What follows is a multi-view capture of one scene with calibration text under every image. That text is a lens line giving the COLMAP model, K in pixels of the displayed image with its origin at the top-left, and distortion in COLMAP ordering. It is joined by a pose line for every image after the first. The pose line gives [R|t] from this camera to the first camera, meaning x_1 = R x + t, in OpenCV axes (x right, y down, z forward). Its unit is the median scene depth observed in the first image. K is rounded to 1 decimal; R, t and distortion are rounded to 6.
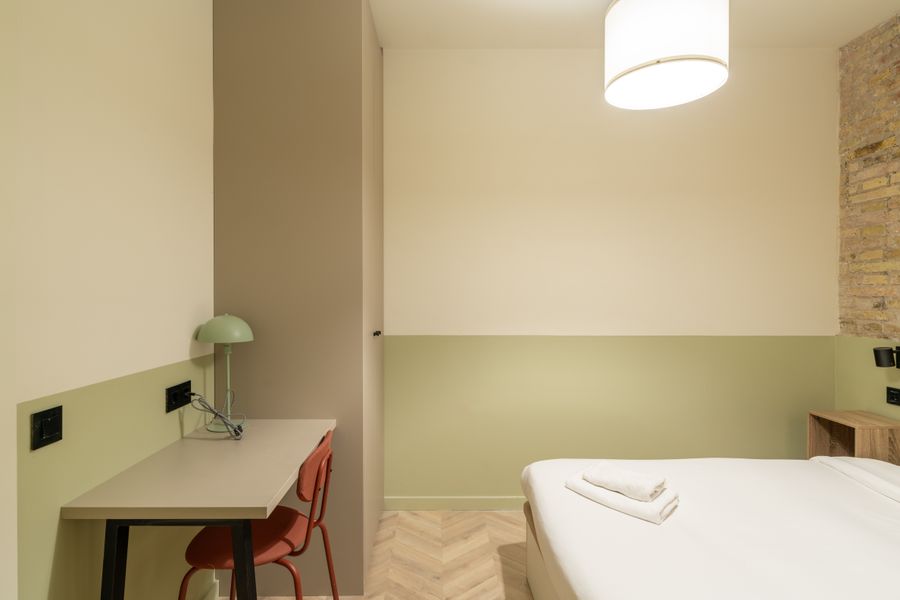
lens RADIAL K [[484.9, 0, 432.9], [0, 484.9, 292.7], [0, 0, 1]] dist [0.012339, 0.002041]
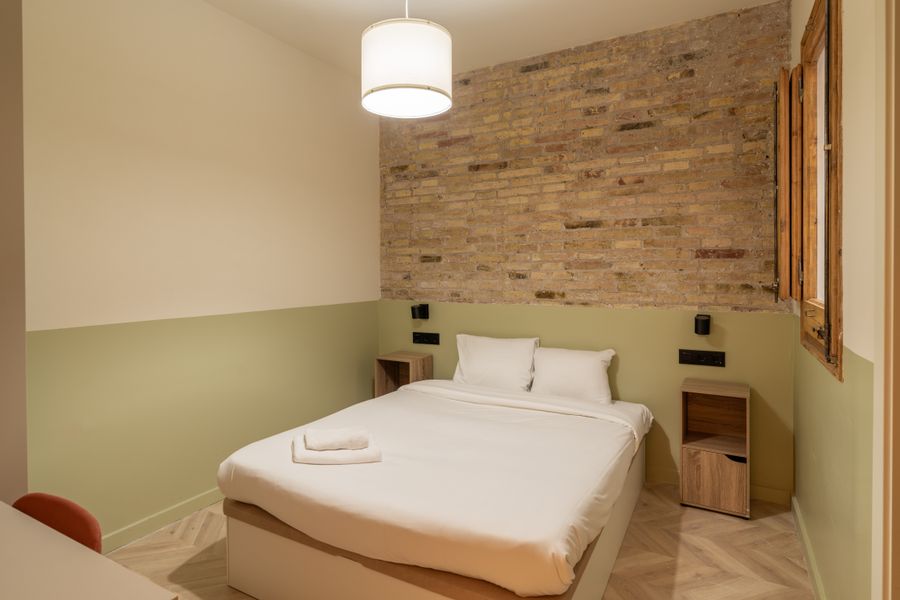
lens RADIAL K [[455.4, 0, 505.2], [0, 455.4, 268.2], [0, 0, 1]] dist [-0.003792, 0.001356]
pose [[0.509656, 0.002222, 0.860375, -0.113019], [0.001419, 0.999993, -0.003422, 0.003854], [-0.860377, 0.002965, 0.509650, 0.061514]]
